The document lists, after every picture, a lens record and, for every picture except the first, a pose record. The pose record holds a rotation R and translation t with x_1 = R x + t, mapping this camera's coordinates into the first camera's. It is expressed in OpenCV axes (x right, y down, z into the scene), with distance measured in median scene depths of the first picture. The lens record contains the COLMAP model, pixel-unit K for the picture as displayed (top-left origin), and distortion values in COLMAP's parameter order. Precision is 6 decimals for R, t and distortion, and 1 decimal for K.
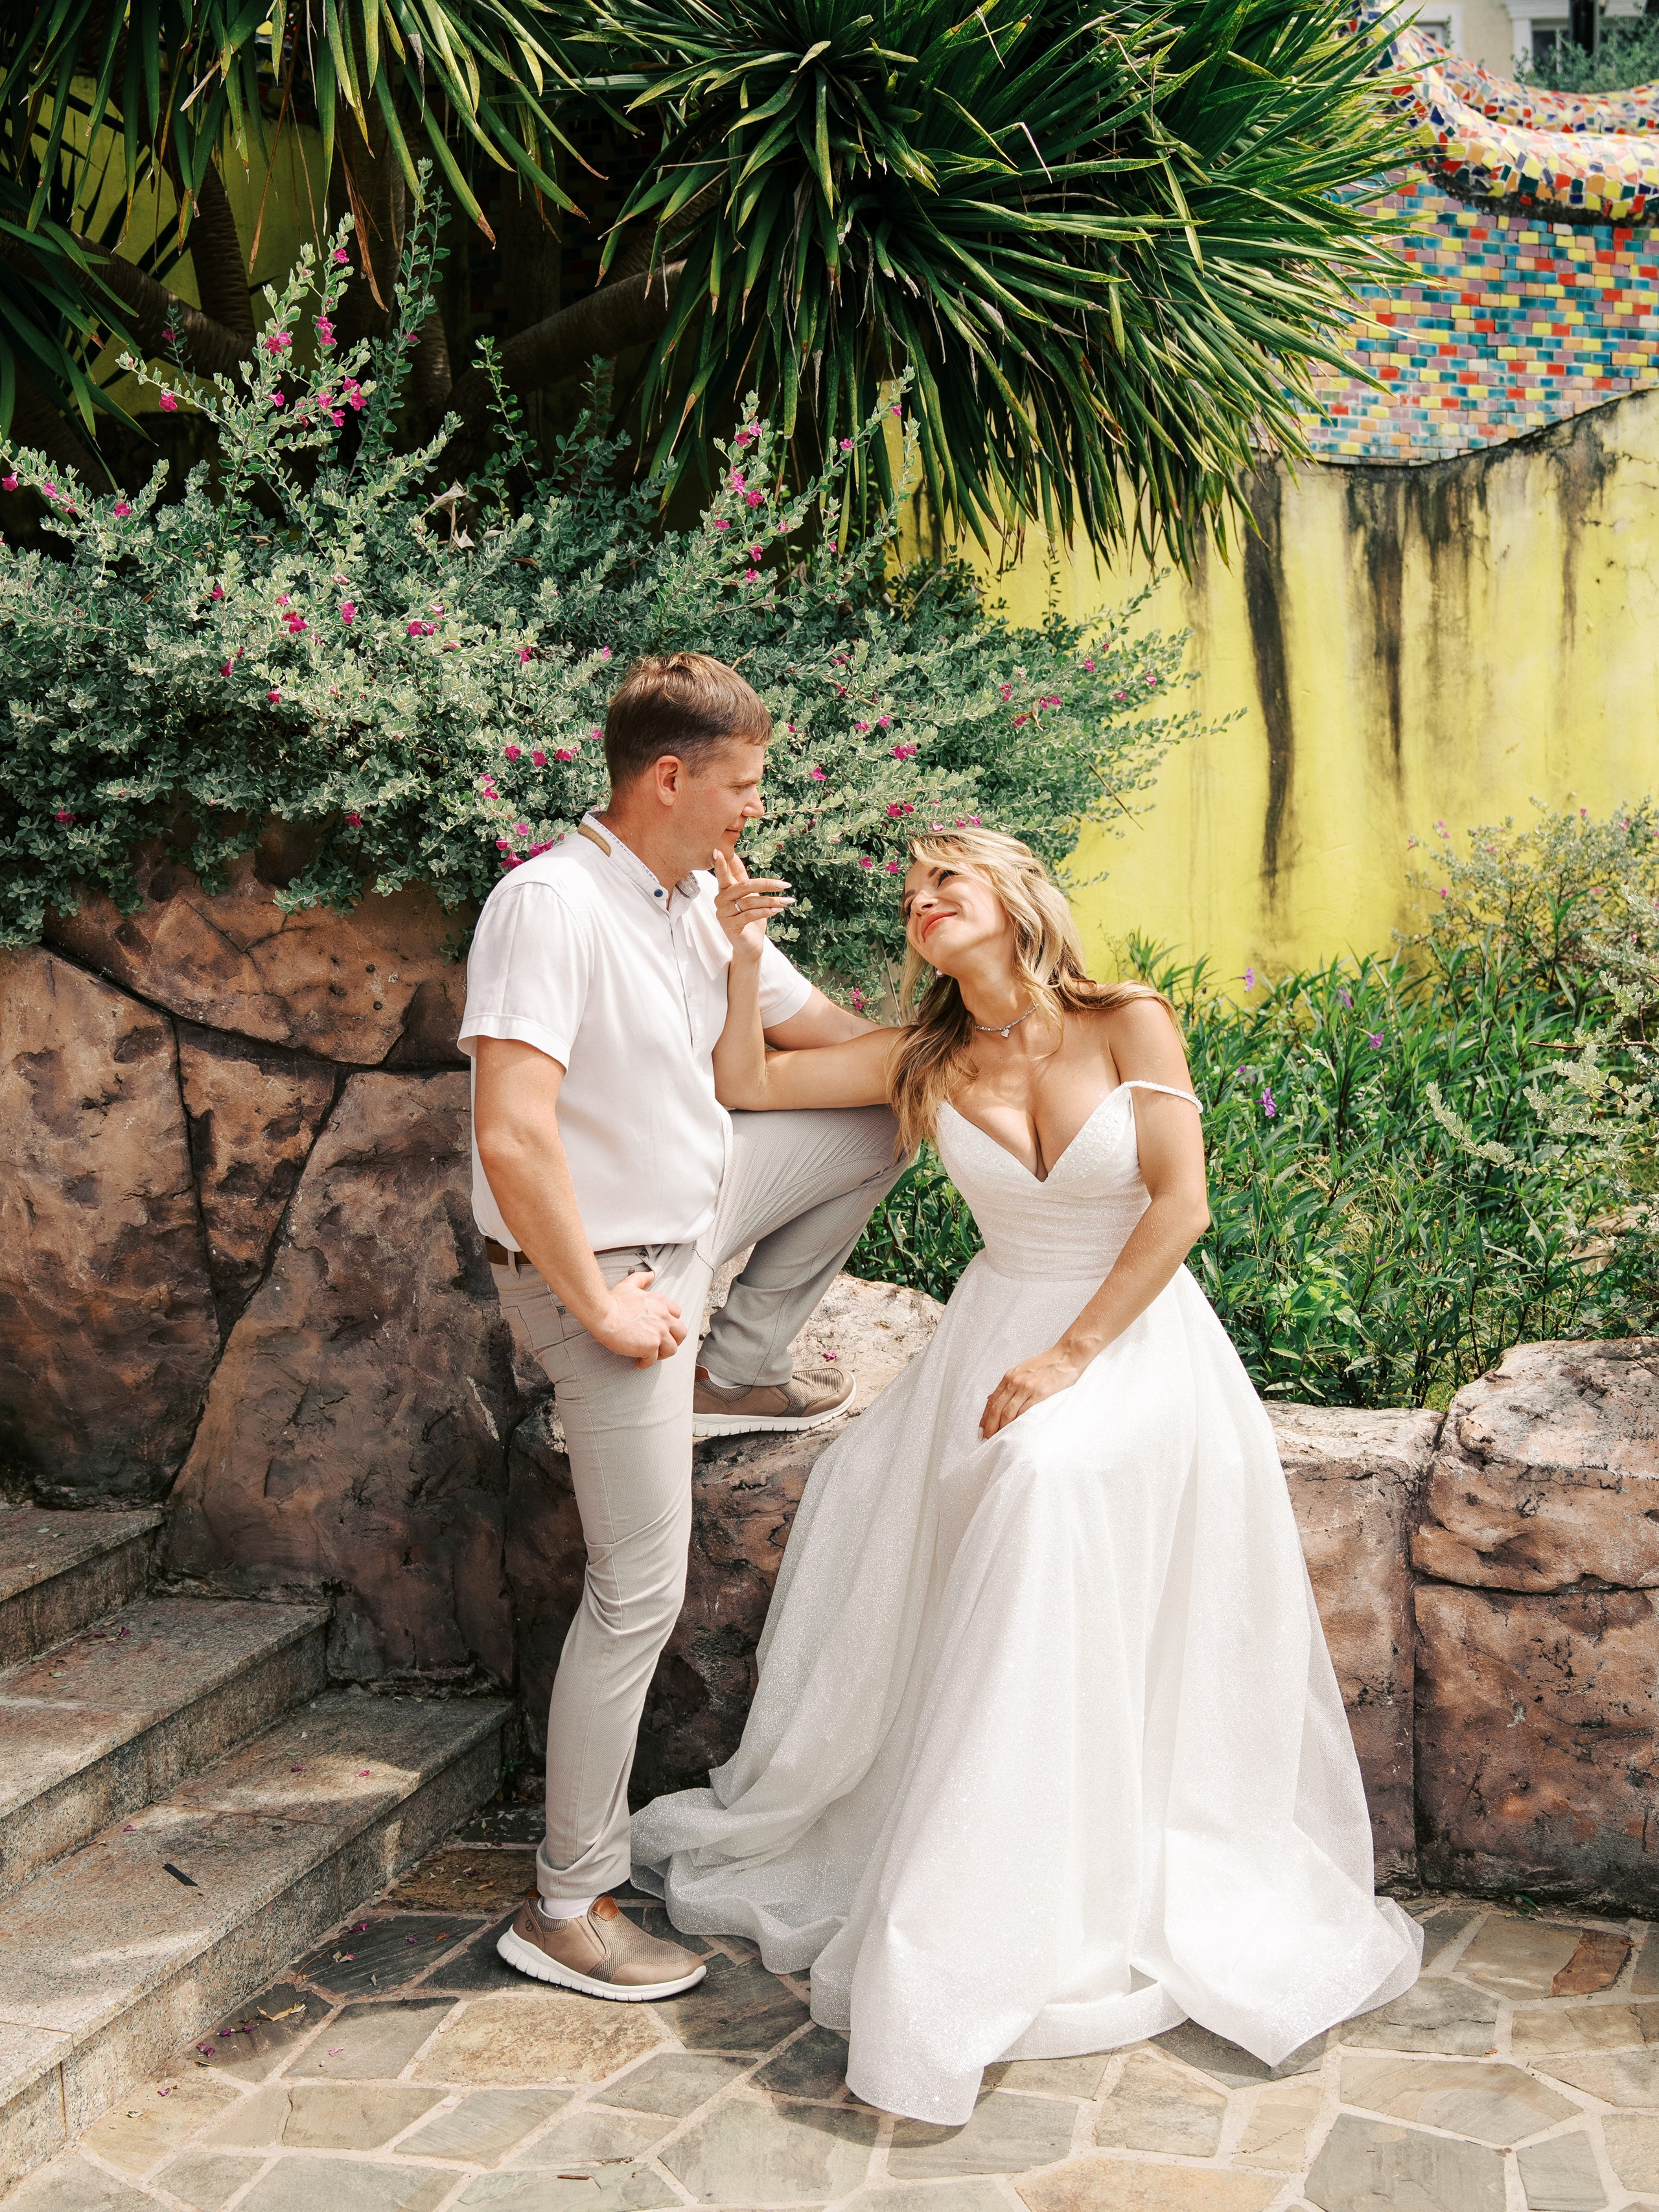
lens RADIAL K [[2249.6, 0, 828.6], [0, 2249.6, 1107.9], [0, 0, 1]] dist [0.007598, 0.000000]
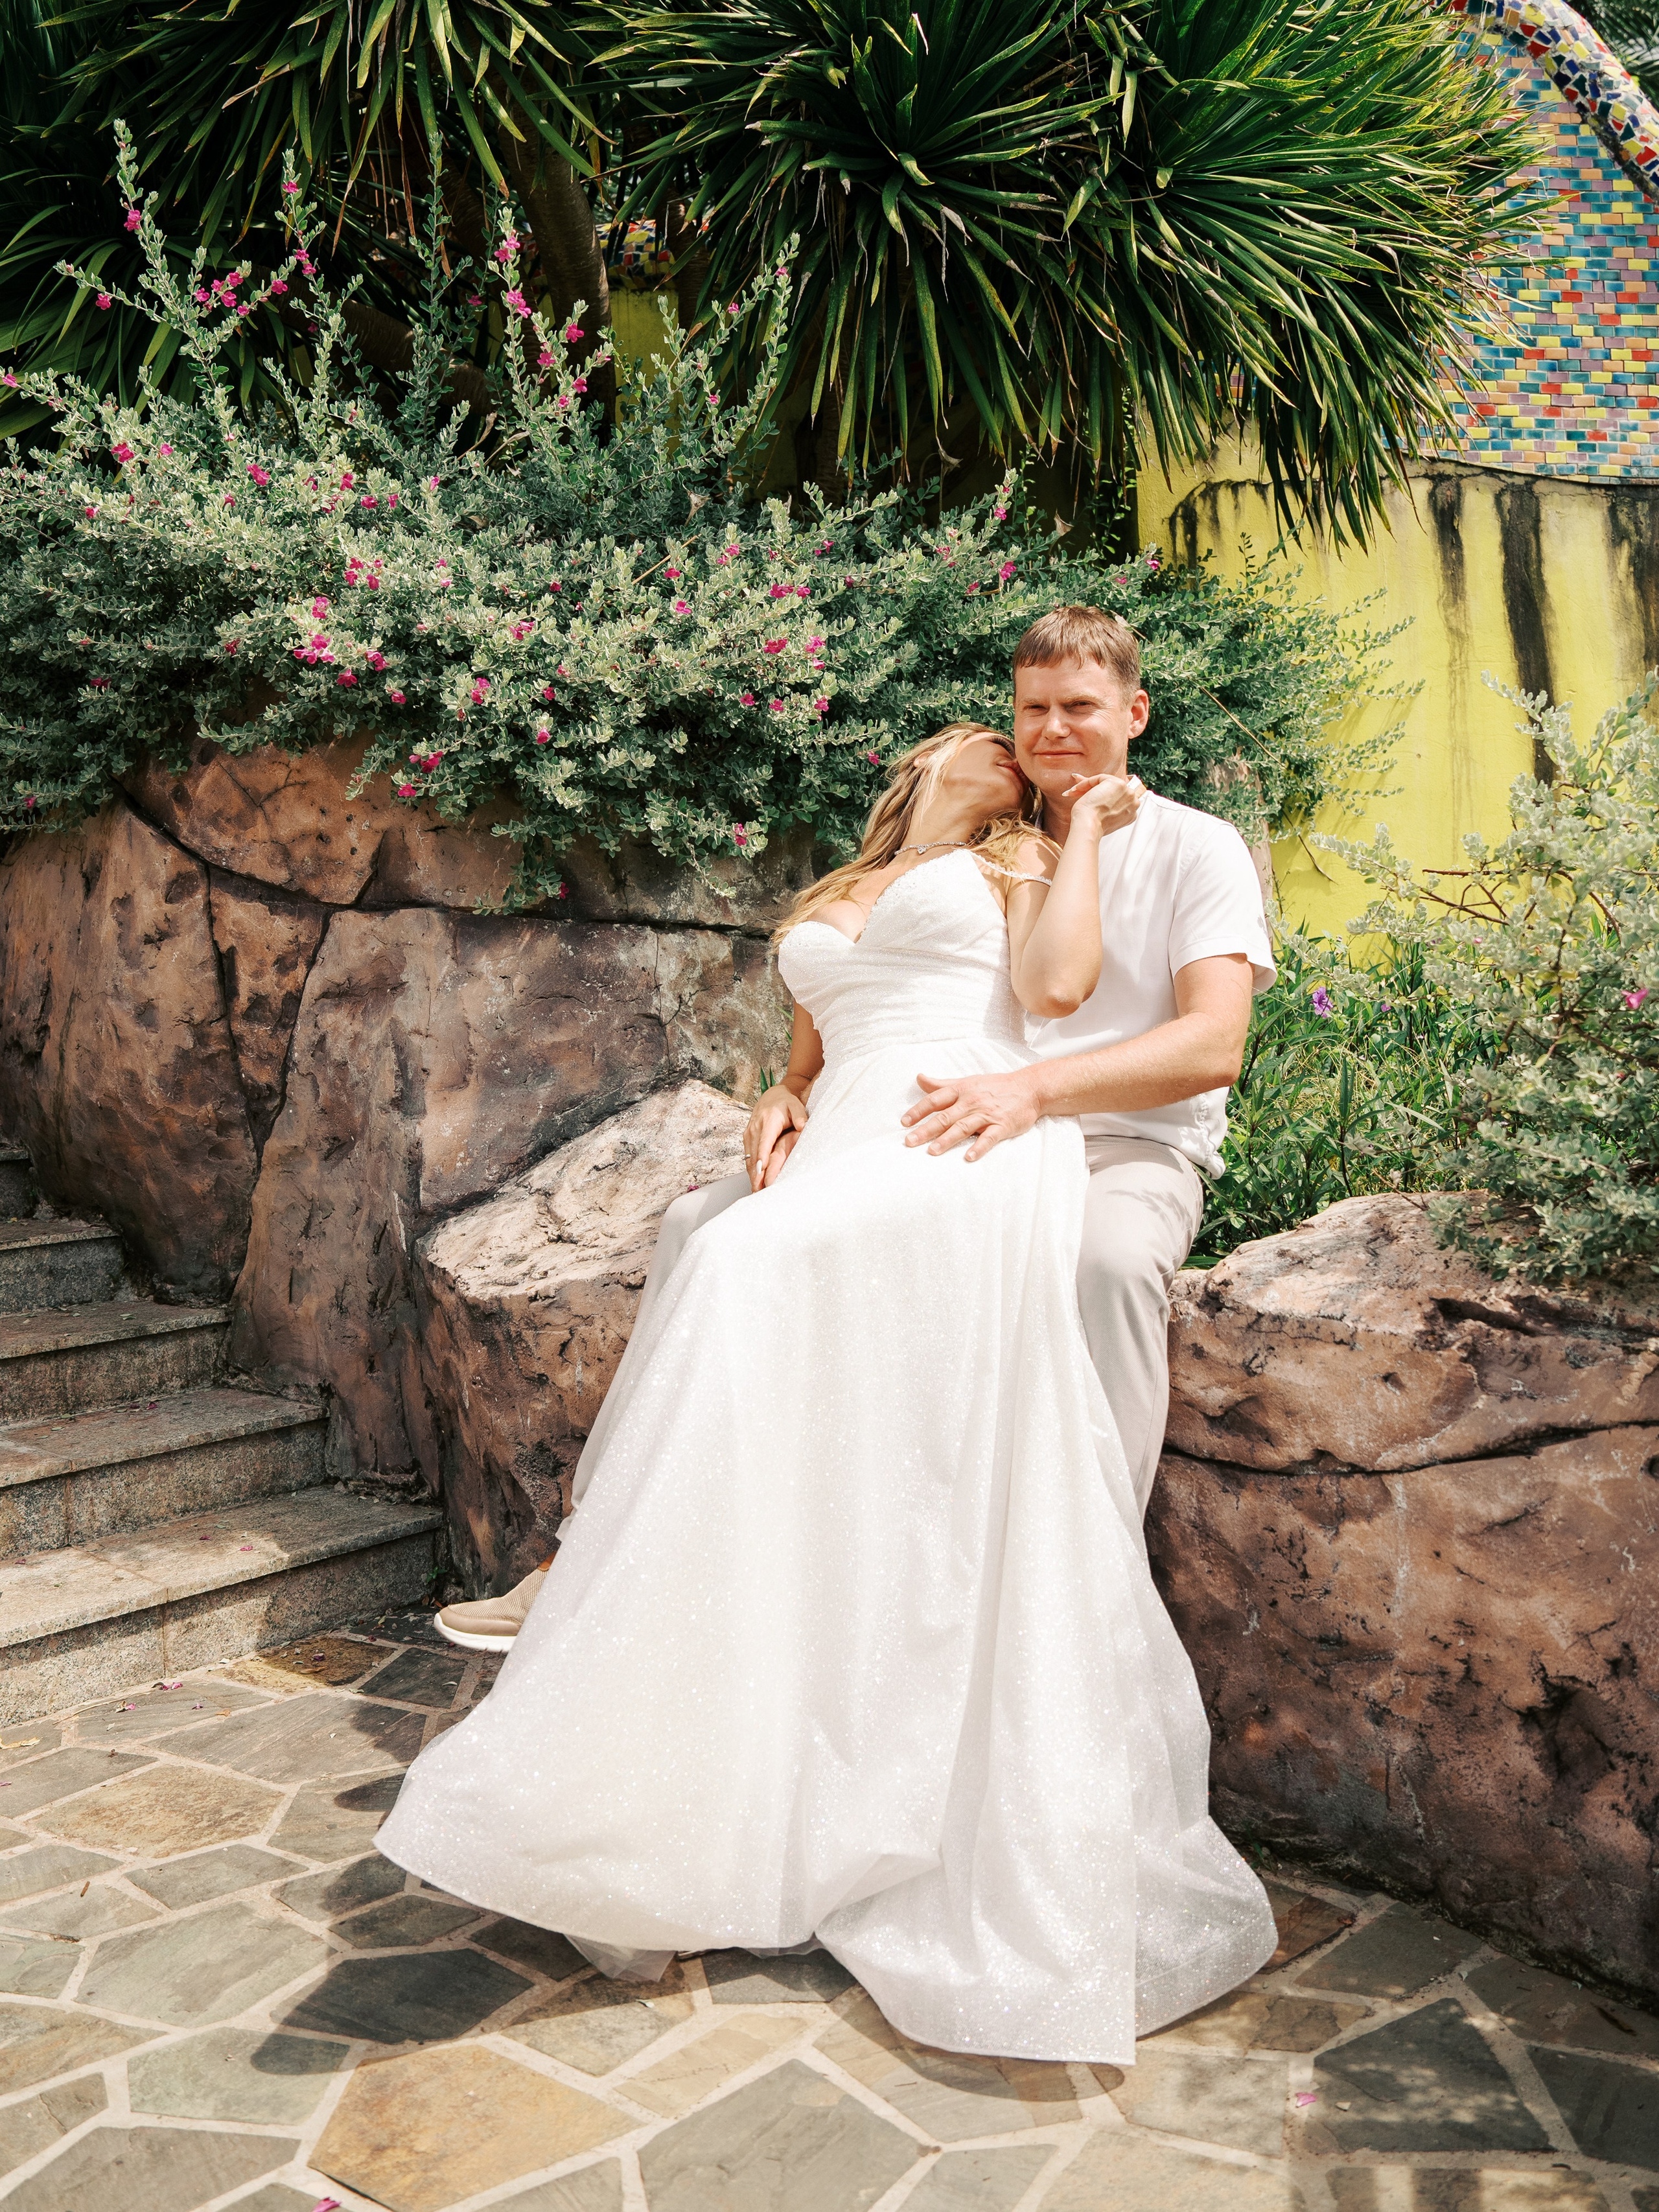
lens RADIAL K [[1750.2, 0, 855.5], [0, 1750.2, 941.8], [0, 0, 1]] dist [-0.070337, 0.008685]
pose [[0.947253, 0.007847, -0.320389, 0.306248], [-0.046903, 0.992331, -0.114368, 0.084636], [0.317035, 0.123363, 0.940357, 0.273450]]
